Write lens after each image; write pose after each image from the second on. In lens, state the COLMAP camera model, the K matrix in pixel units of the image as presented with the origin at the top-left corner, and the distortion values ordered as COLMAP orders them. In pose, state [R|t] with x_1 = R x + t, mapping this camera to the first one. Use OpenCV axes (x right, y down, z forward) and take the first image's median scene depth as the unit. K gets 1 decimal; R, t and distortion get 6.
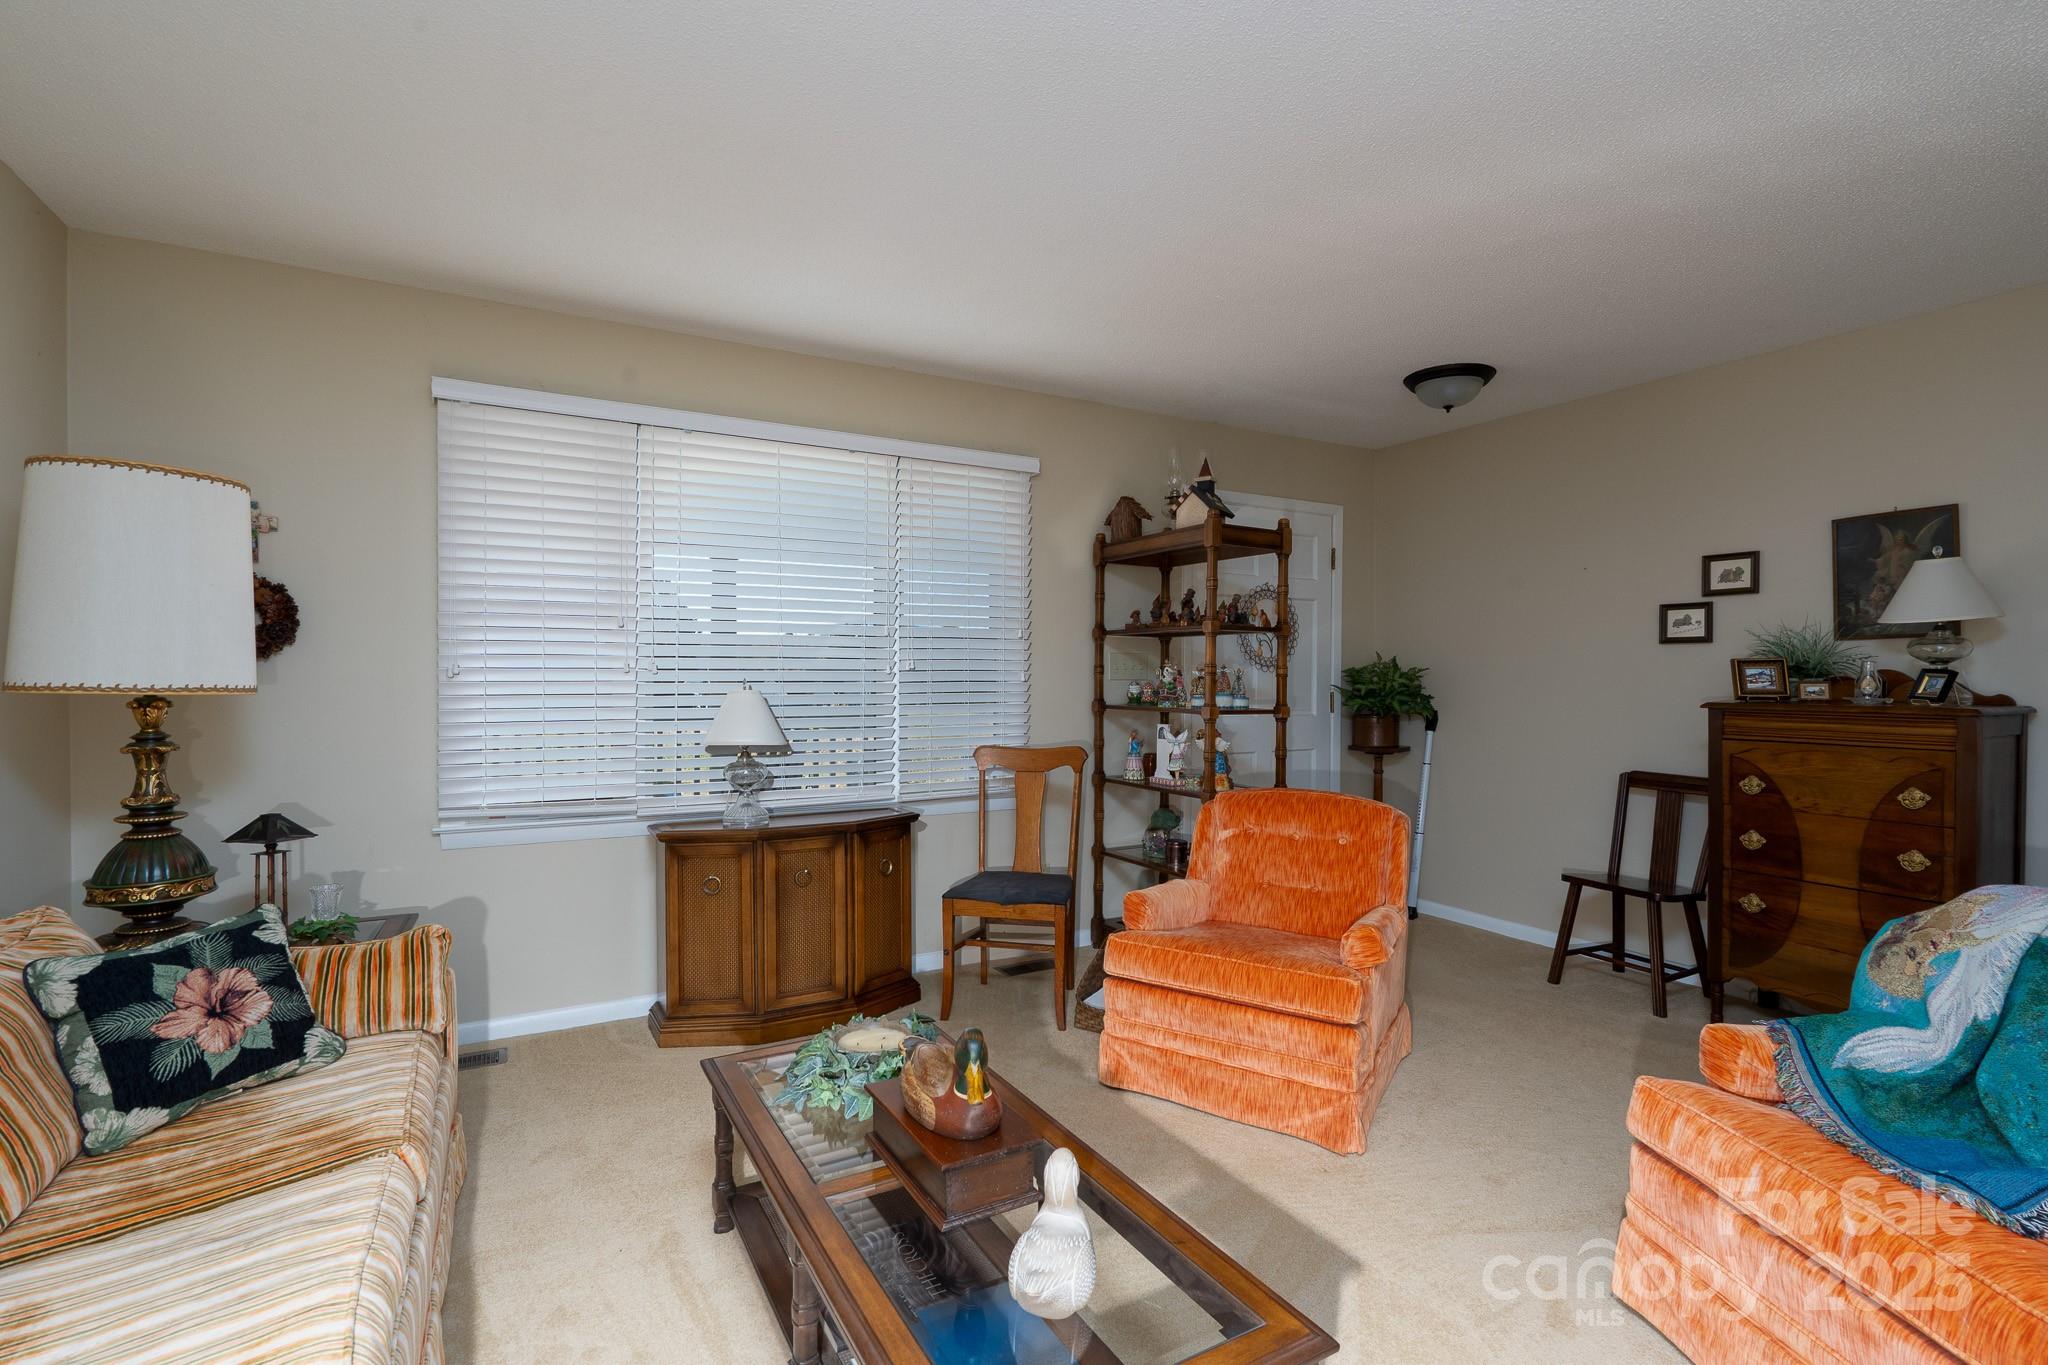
lens RADIAL K [[936.3, 0, 1026.6], [0, 936.3, 691.5], [0, 0, 1]] dist [0.001675, 0.000501]
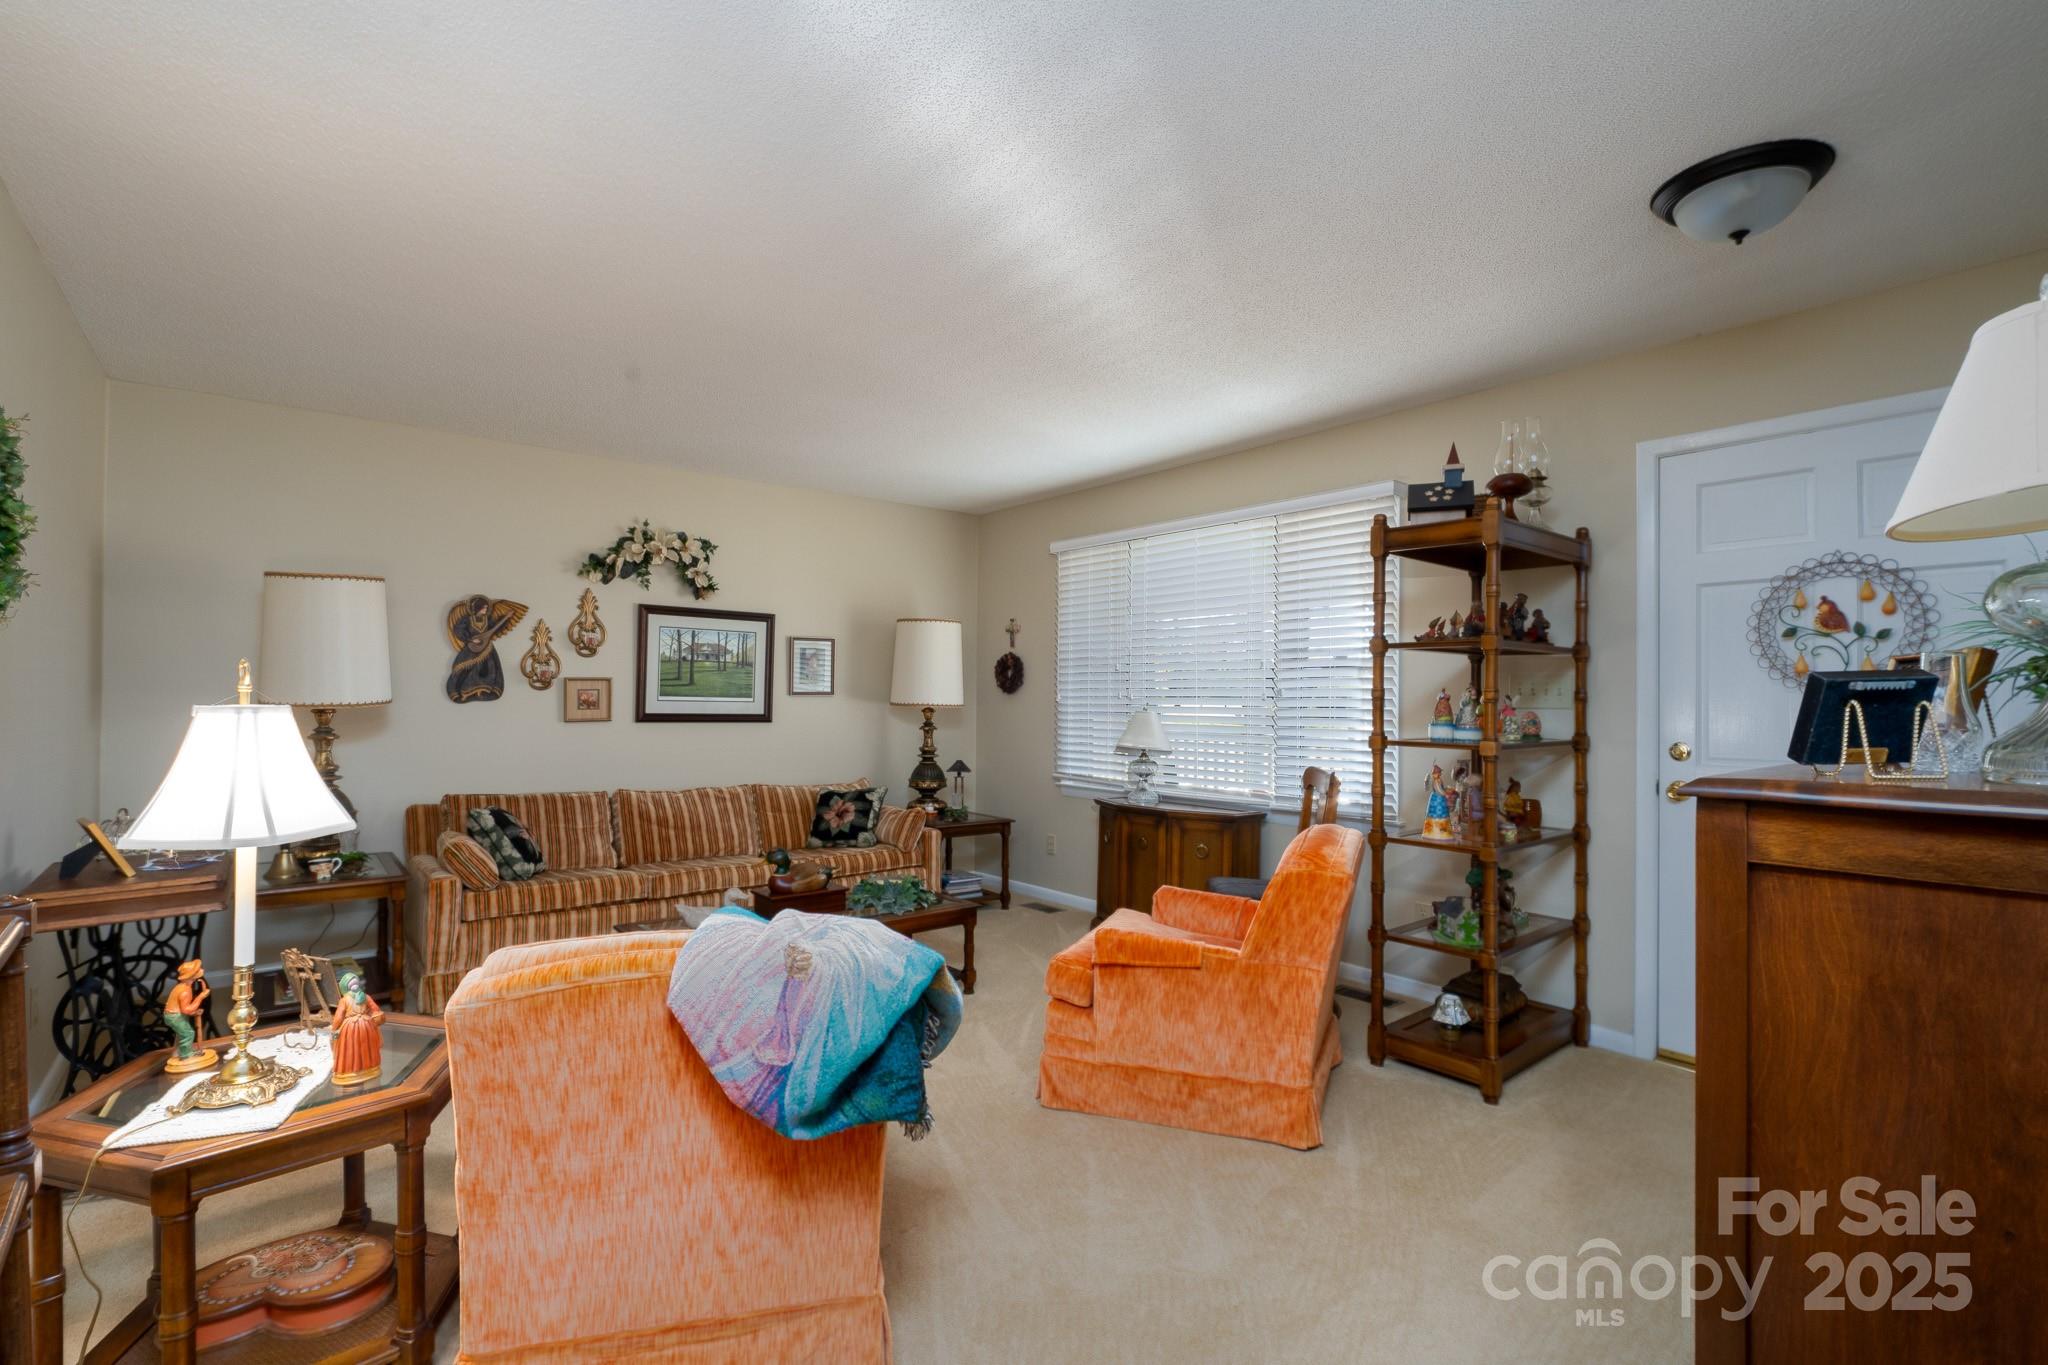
lens RADIAL K [[936.3, 0, 1026.6], [0, 936.3, 691.5], [0, 0, 1]] dist [0.001675, 0.000501]
pose [[0.176571, -0.019643, -0.984092, 1.588951], [-0.024280, 0.999410, -0.024306, 0.016161], [0.983988, 0.028185, 0.175990, 0.812298]]
